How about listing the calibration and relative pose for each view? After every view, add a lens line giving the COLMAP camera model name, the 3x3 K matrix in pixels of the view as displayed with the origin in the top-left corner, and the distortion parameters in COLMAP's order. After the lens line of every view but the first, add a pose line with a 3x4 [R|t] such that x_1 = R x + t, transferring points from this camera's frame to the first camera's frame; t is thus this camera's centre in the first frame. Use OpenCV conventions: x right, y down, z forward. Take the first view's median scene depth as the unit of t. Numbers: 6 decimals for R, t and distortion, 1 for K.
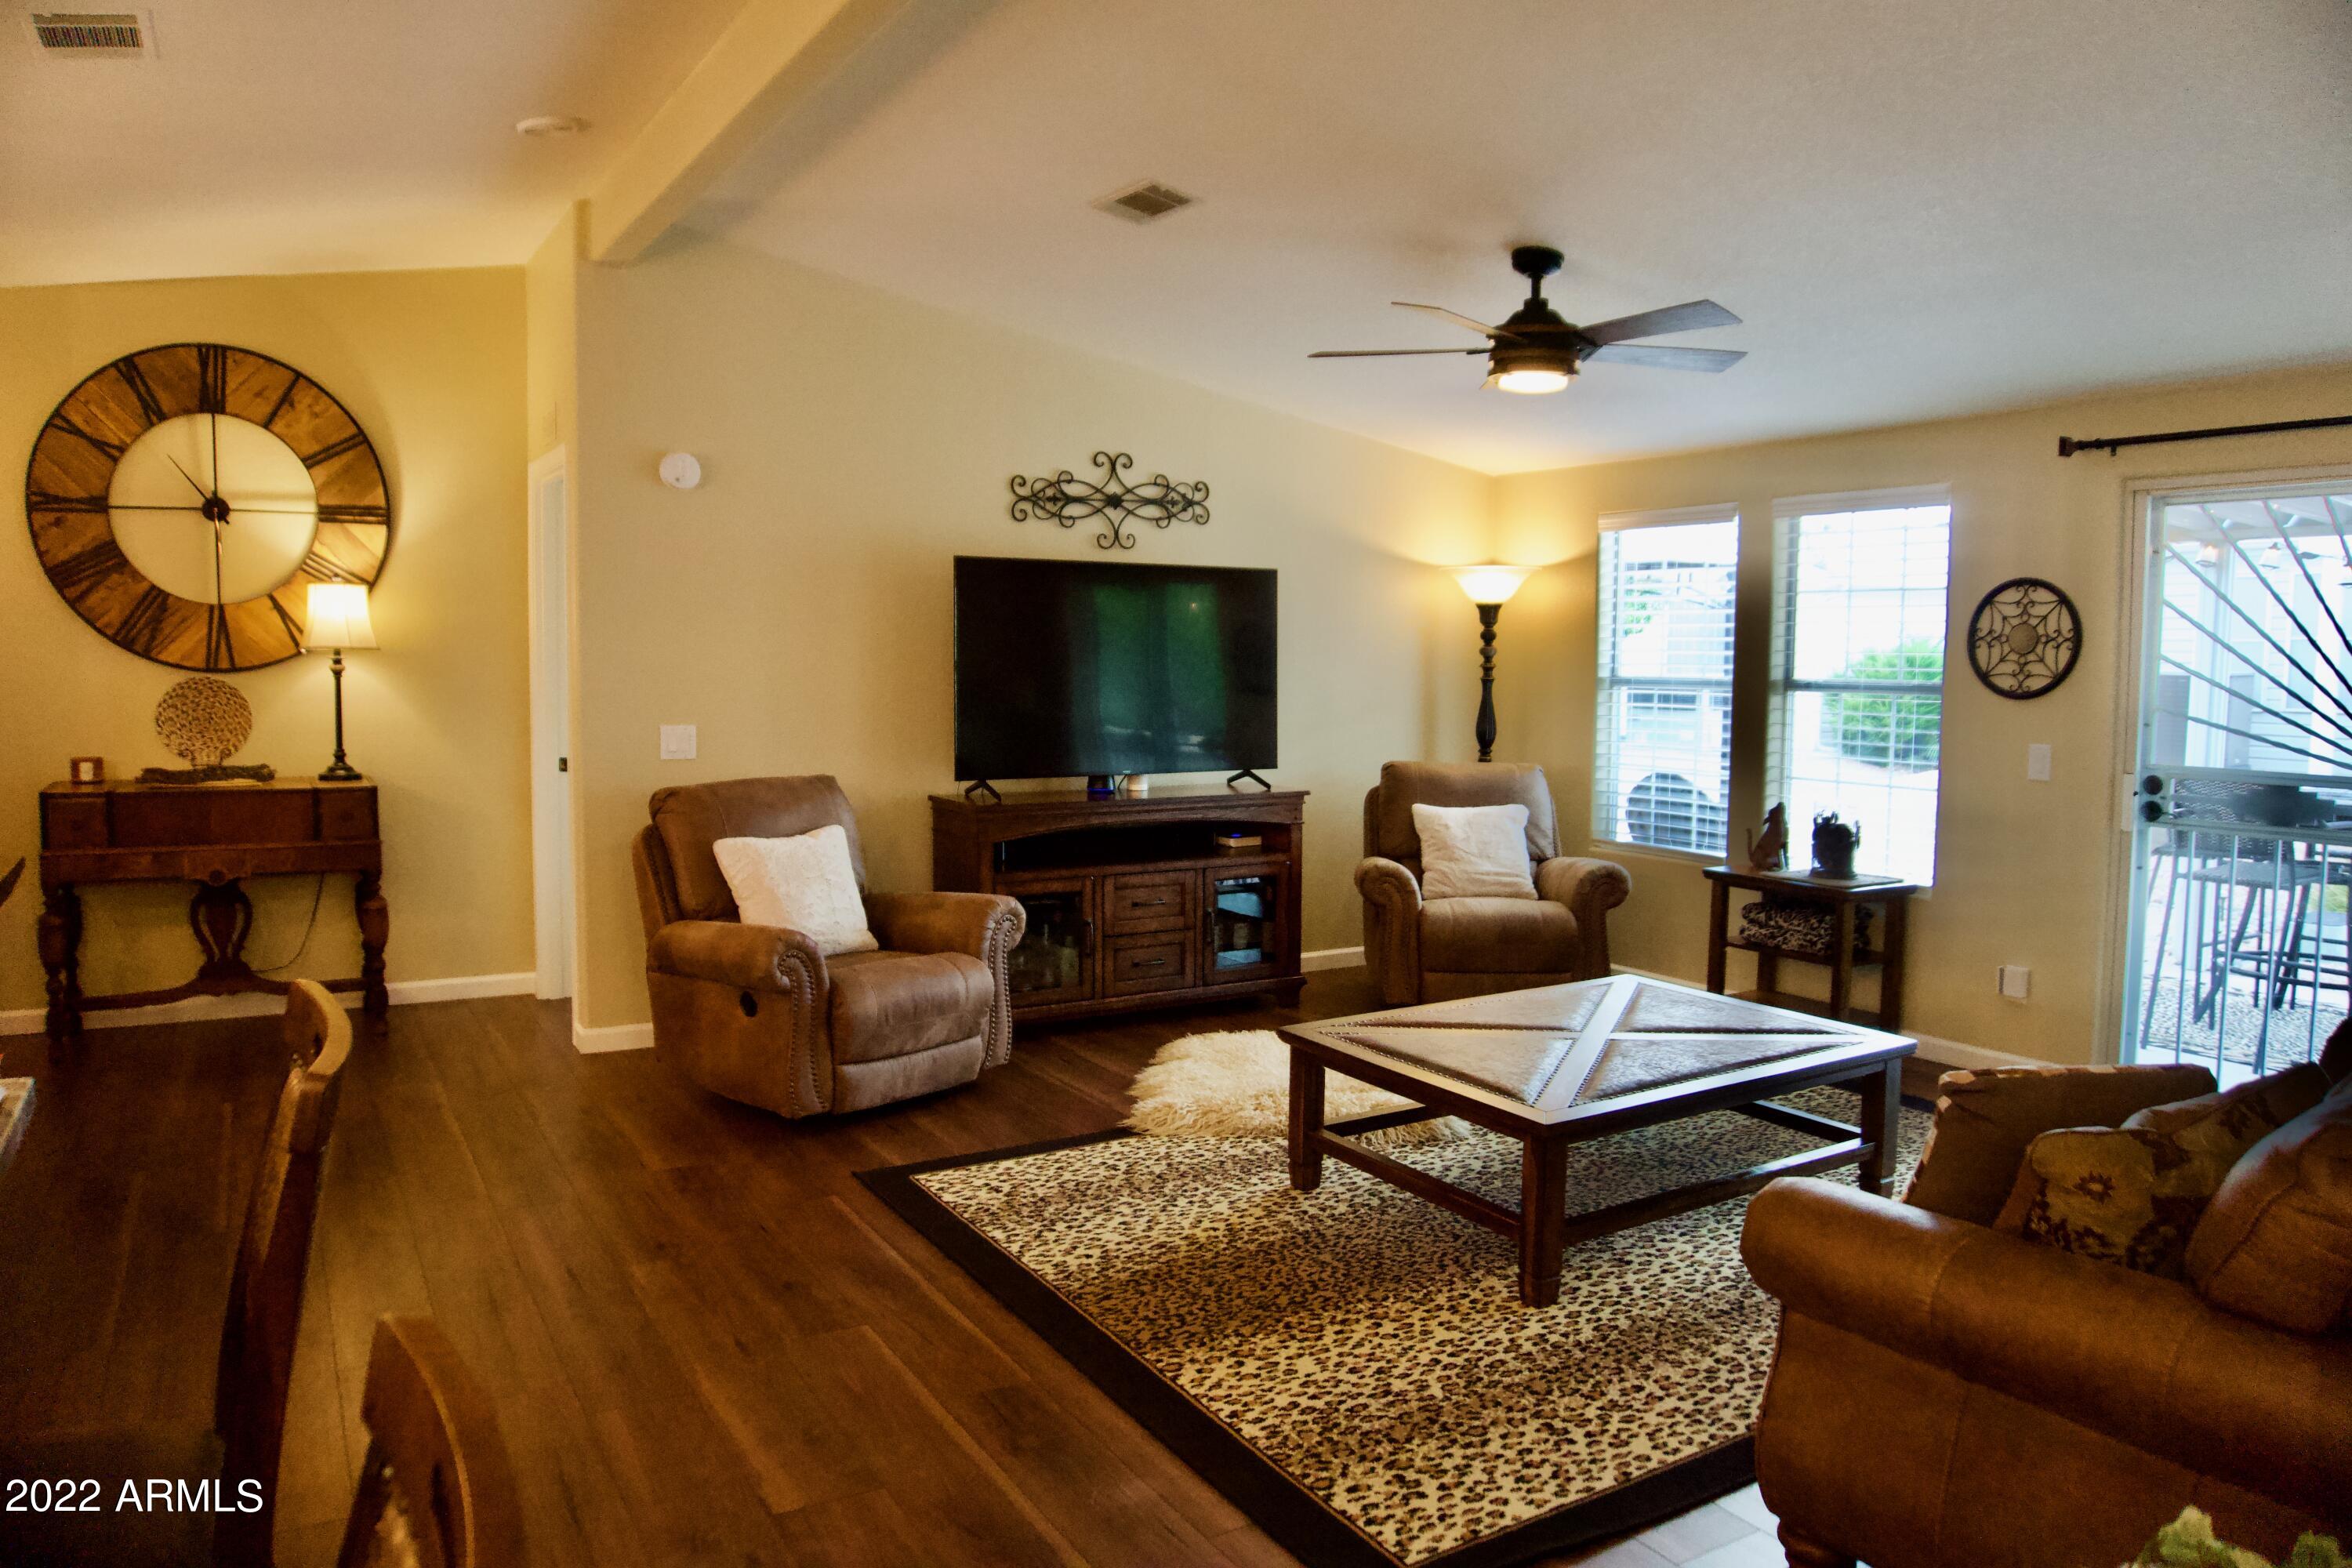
lens RADIAL K [[1550.4, 0, 1164.0], [0, 1550.4, 739.0], [0, 0, 1]] dist [-0.026057, -0.031584]
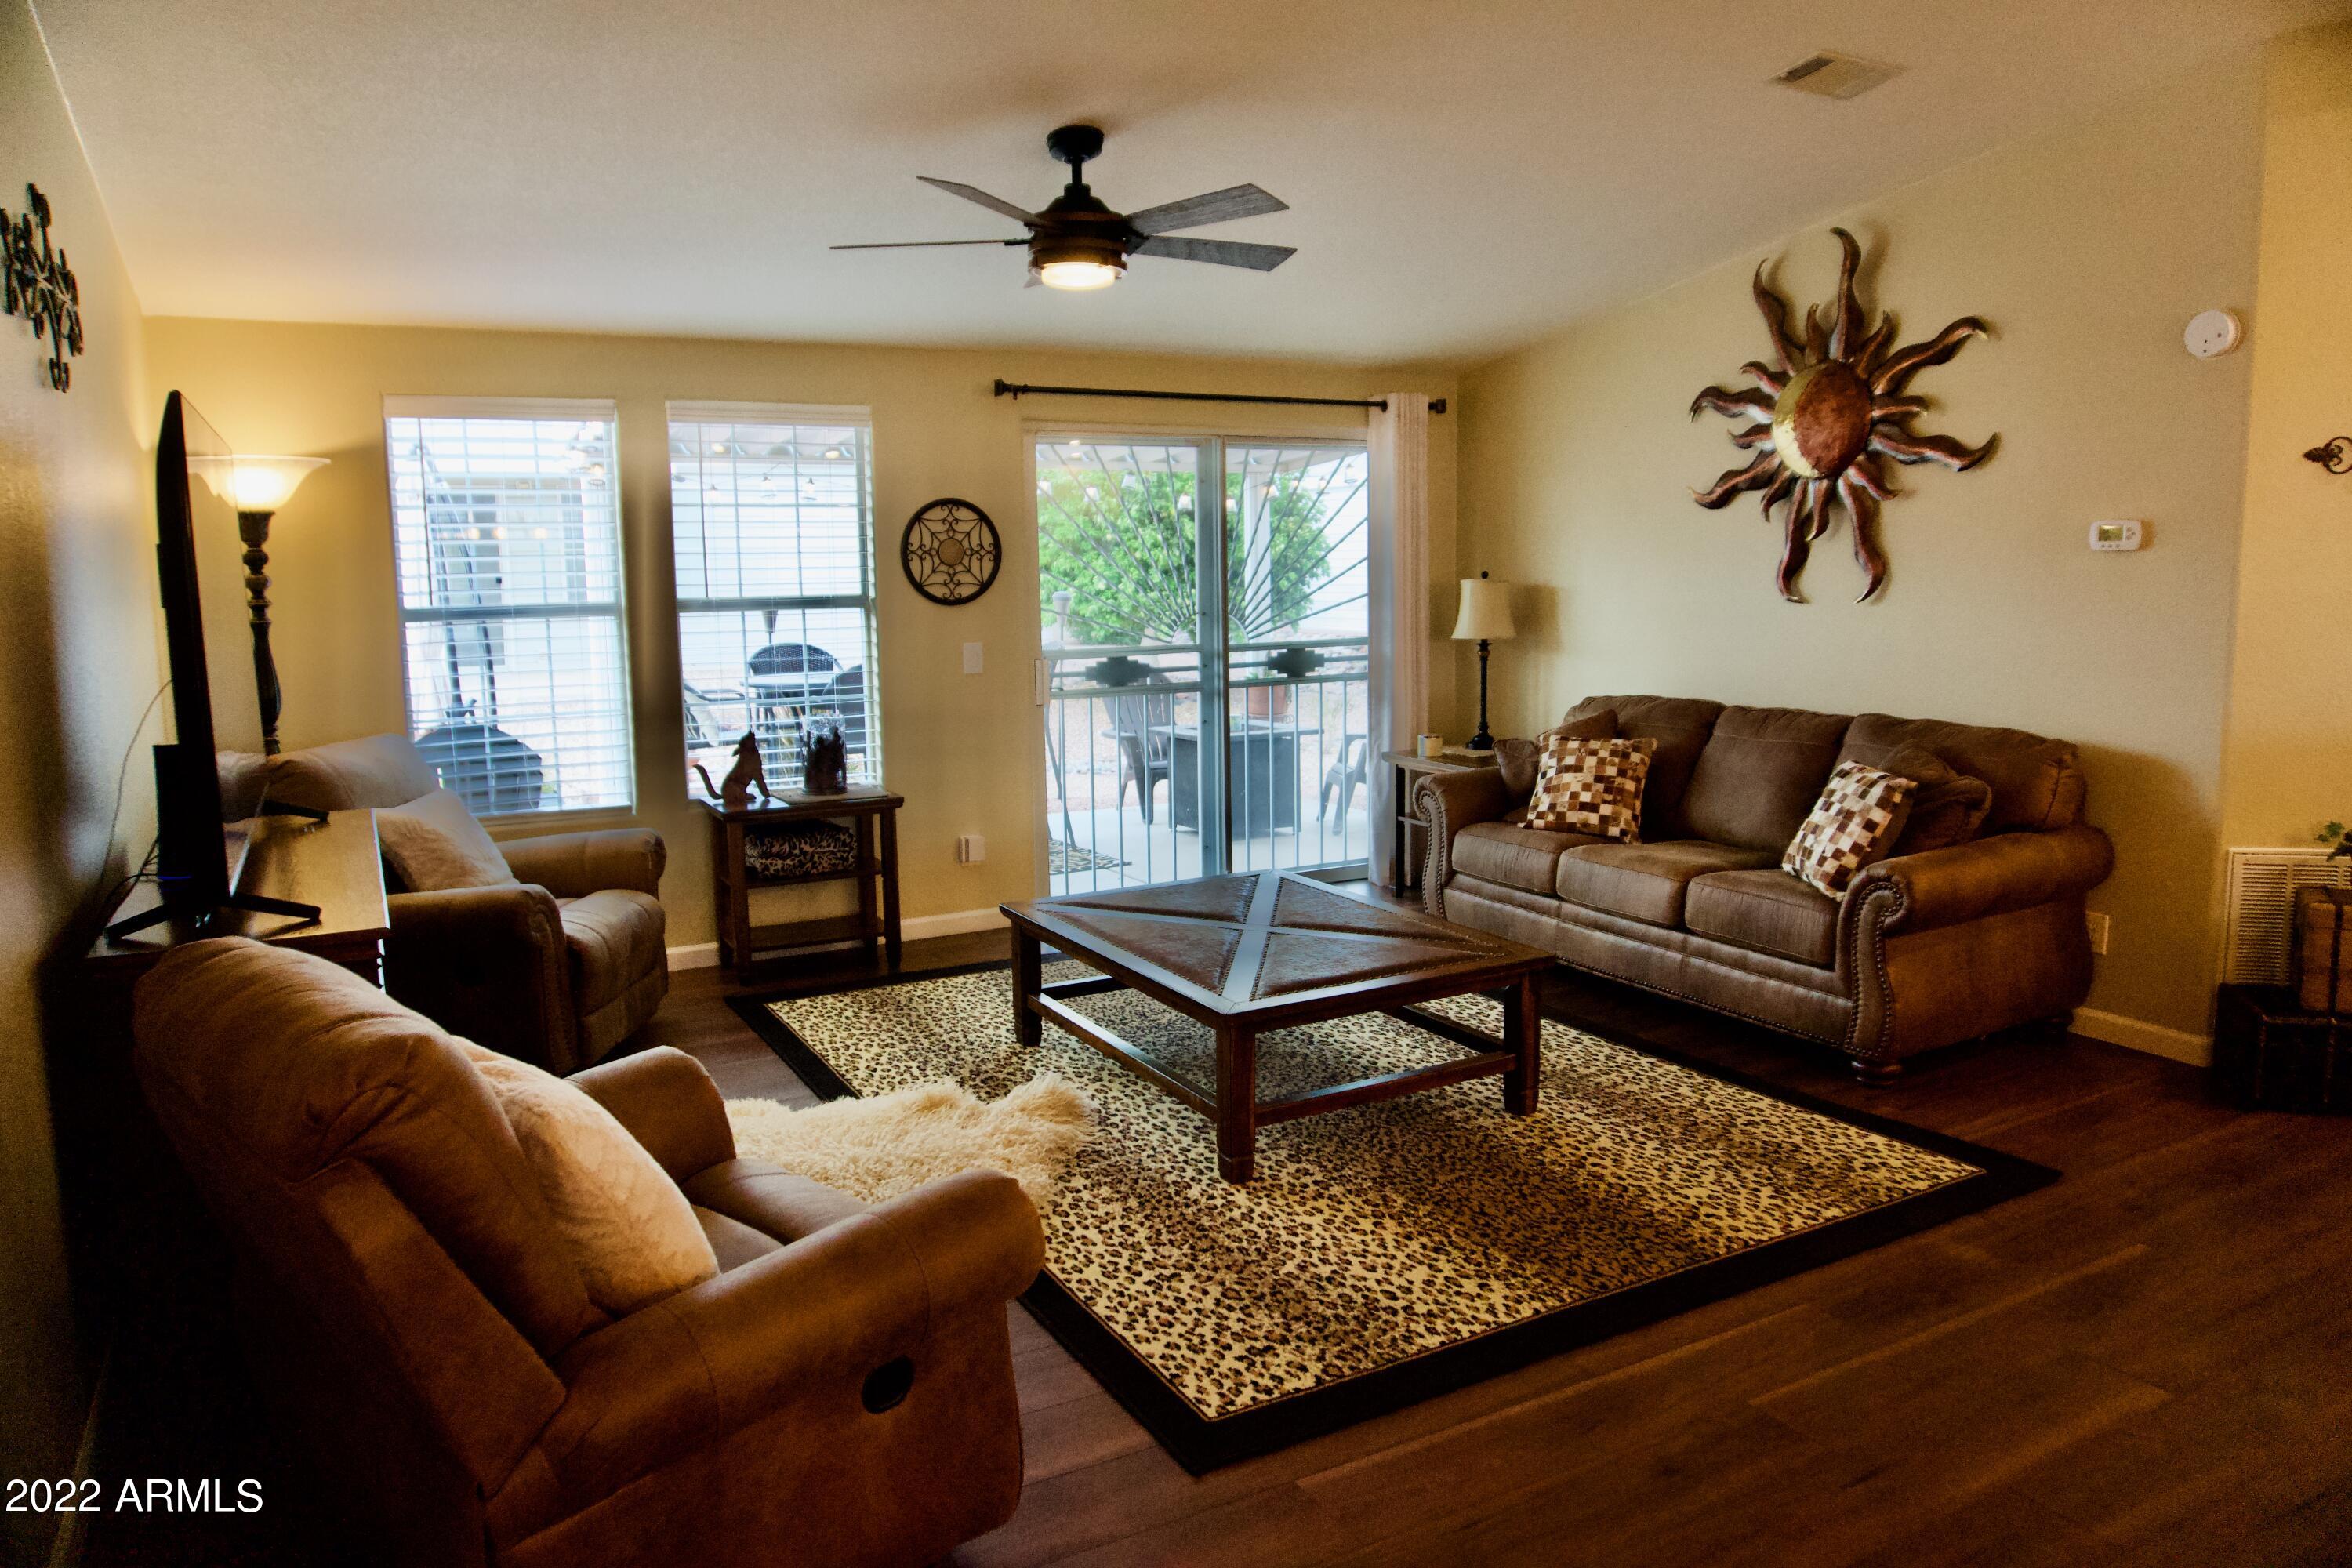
lens RADIAL K [[1582.6, 0, 1173.5], [0, 1582.6, 762.1], [0, 0, 1]] dist [-0.048212, -0.000440]
pose [[0.036397, -0.134354, 0.990265, -1.480365], [0.071837, 0.988710, 0.131503, -0.127673], [-0.996752, 0.066351, 0.045637, 1.887792]]
